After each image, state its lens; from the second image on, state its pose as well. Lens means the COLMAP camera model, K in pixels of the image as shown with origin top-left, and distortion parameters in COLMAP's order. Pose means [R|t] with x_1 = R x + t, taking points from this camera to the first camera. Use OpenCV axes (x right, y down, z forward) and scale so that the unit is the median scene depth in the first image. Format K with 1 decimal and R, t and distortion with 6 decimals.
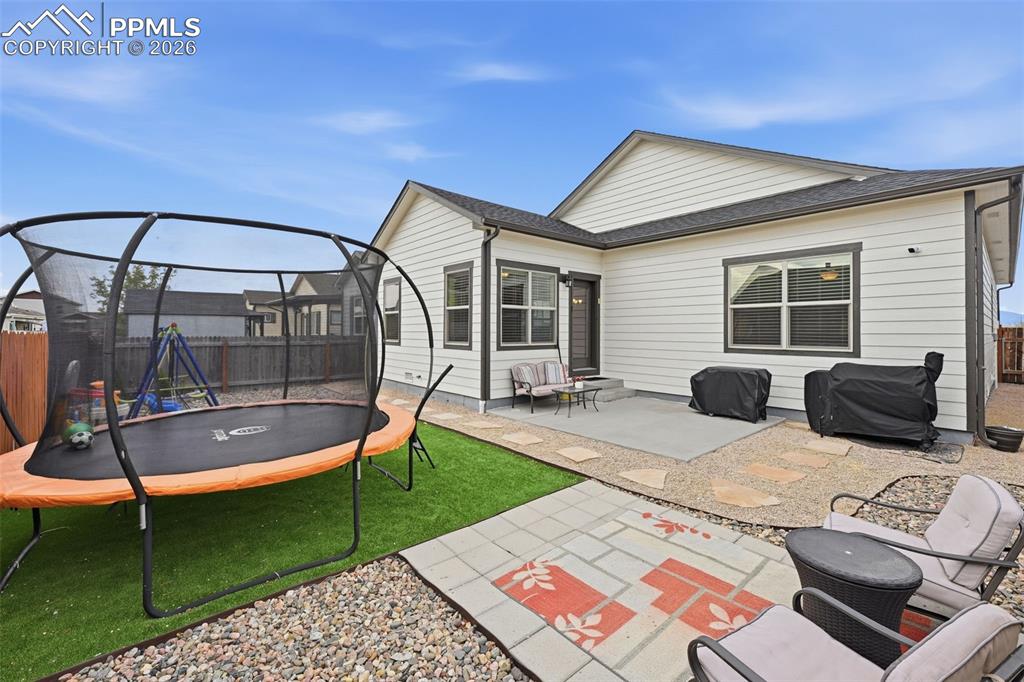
lens RADIAL K [[422.7, 0, 518.5], [0, 422.7, 328.7], [0, 0, 1]] dist [-0.001646, -0.000042]
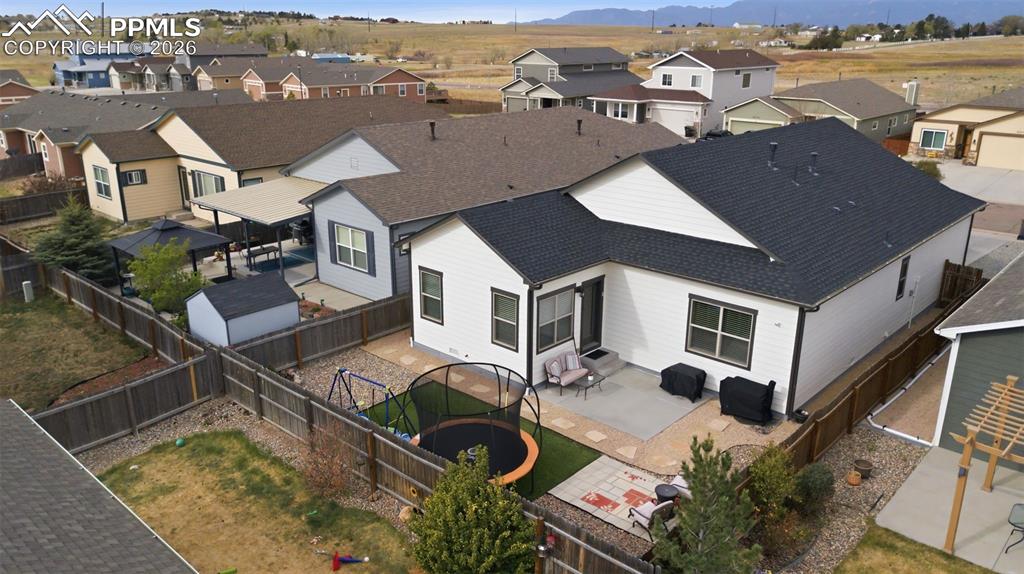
lens RADIAL K [[792.3, 0, 505.6], [0, 792.3, 286.9], [0, 0, 1]] dist [0.003787, -0.005649]
pose [[0.994146, -0.034638, 0.102343, -0.441328], [0.000074, 0.947438, 0.319938, -1.080555], [-0.108046, -0.318058, 0.941895, -1.555931]]
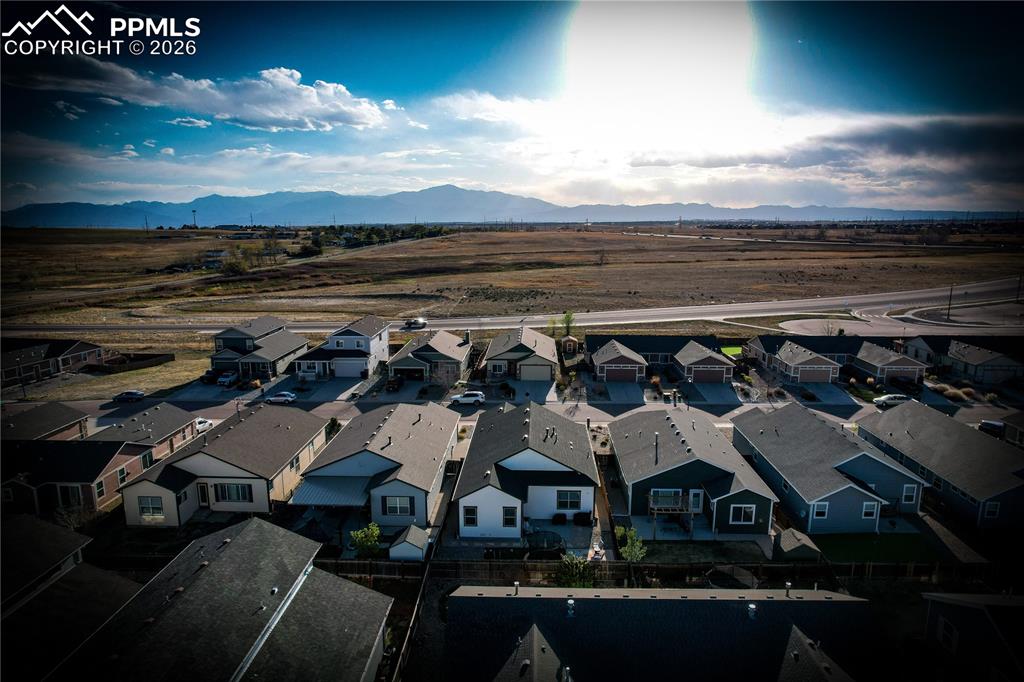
lens RADIAL K [[683.5, 0, 512.6], [0, 683.5, 345.1], [0, 0, 1]] dist [-0.002042, 0.000955]
pose [[0.673481, -0.169251, 0.719567, -4.837075], [-0.014317, 0.970266, 0.241618, -3.433929], [-0.739066, -0.173027, 0.651033, -3.144789]]
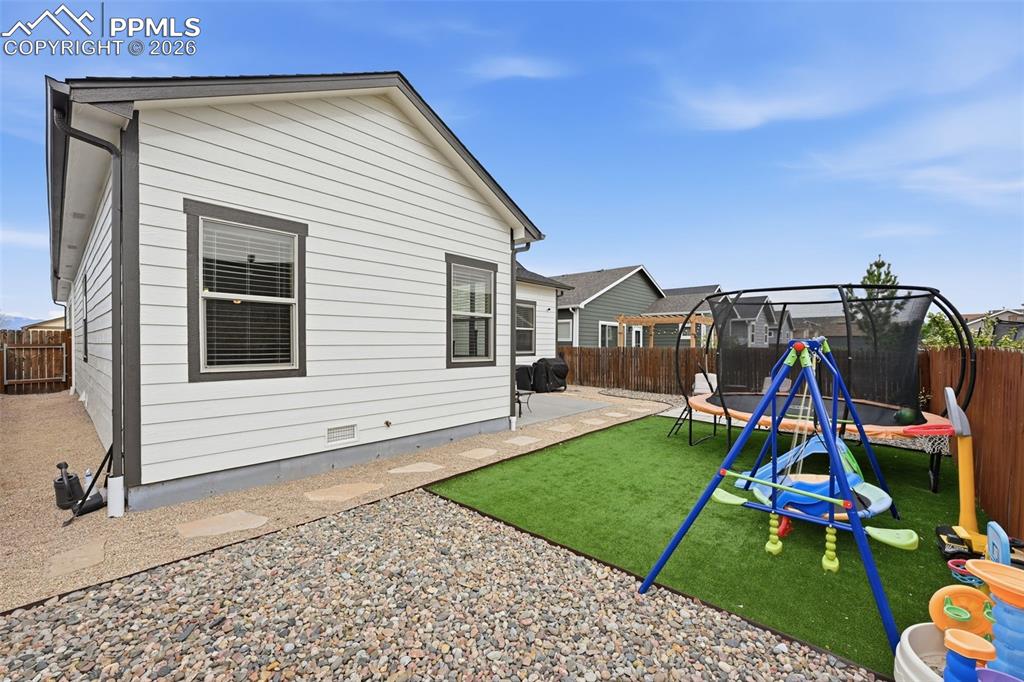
lens RADIAL K [[411.4, 0, 512.2], [0, 411.4, 340.3], [0, 0, 1]] dist [-0.001523, -0.000037]
pose [[-0.122914, 0.001369, 0.992416, -1.003776], [-0.011763, 0.999927, -0.002837, 0.000883], [-0.992348, -0.012023, -0.122889, 1.111748]]
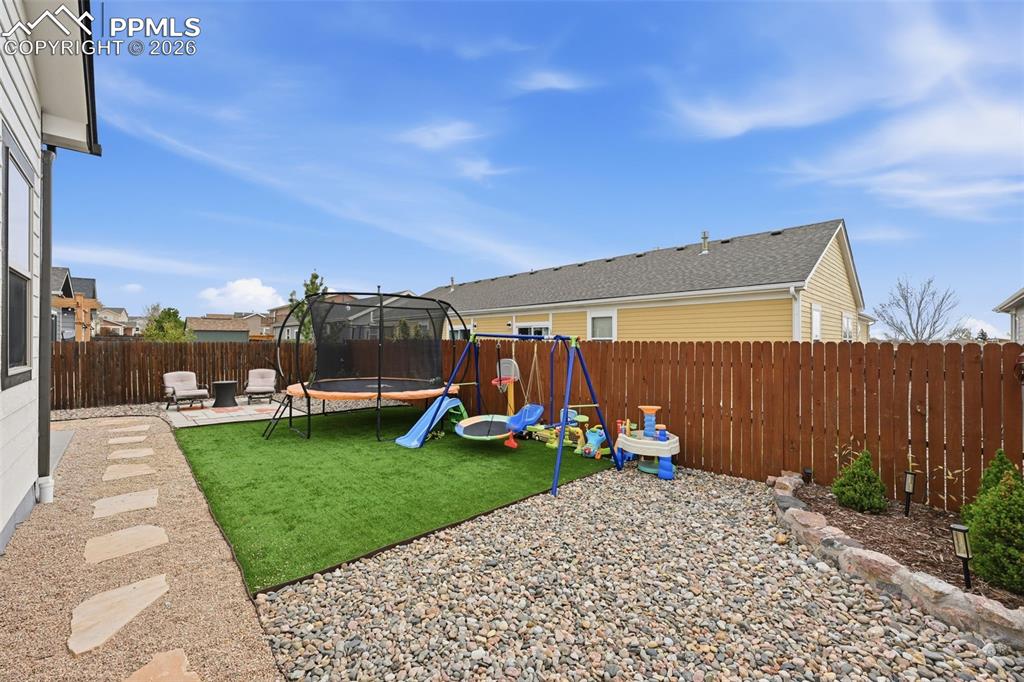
lens RADIAL K [[405.6, 0, 514.5], [0, 405.6, 336.5], [0, 0, 1]] dist [-0.001062, -0.000363]
pose [[-0.999136, -0.011375, -0.039973, -0.640249], [-0.010620, 0.999762, -0.019042, 0.011459], [0.040180, -0.018601, -0.999019, 1.449860]]
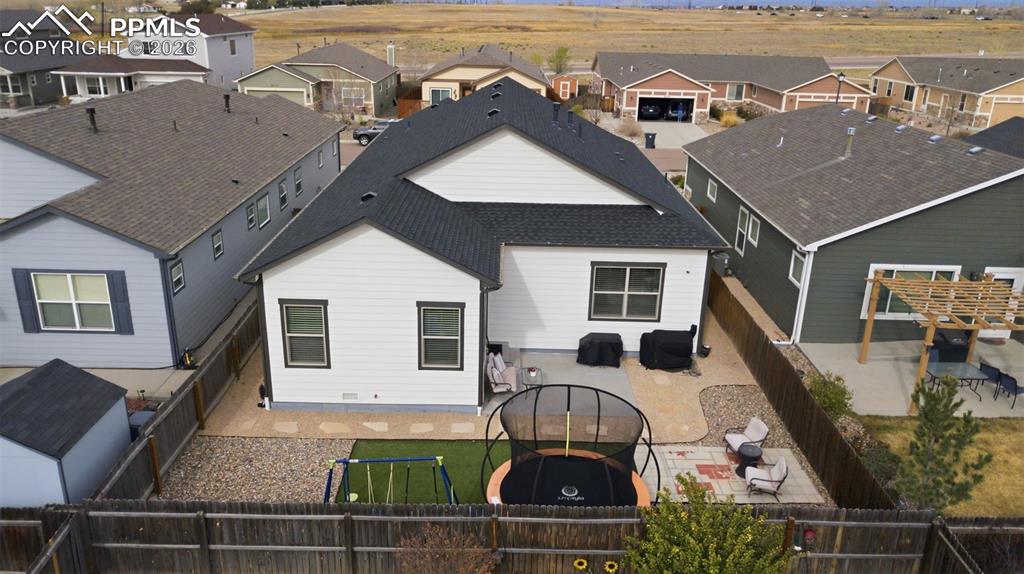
lens RADIAL K [[792.3, 0, 505.6], [0, 792.3, 286.9], [0, 0, 1]] dist [0.003787, -0.005649]
pose [[0.649735, -0.243205, 0.720205, -1.685844], [-0.029777, 0.938568, 0.343807, -1.007097], [-0.759577, -0.244829, 0.602579, -0.433844]]
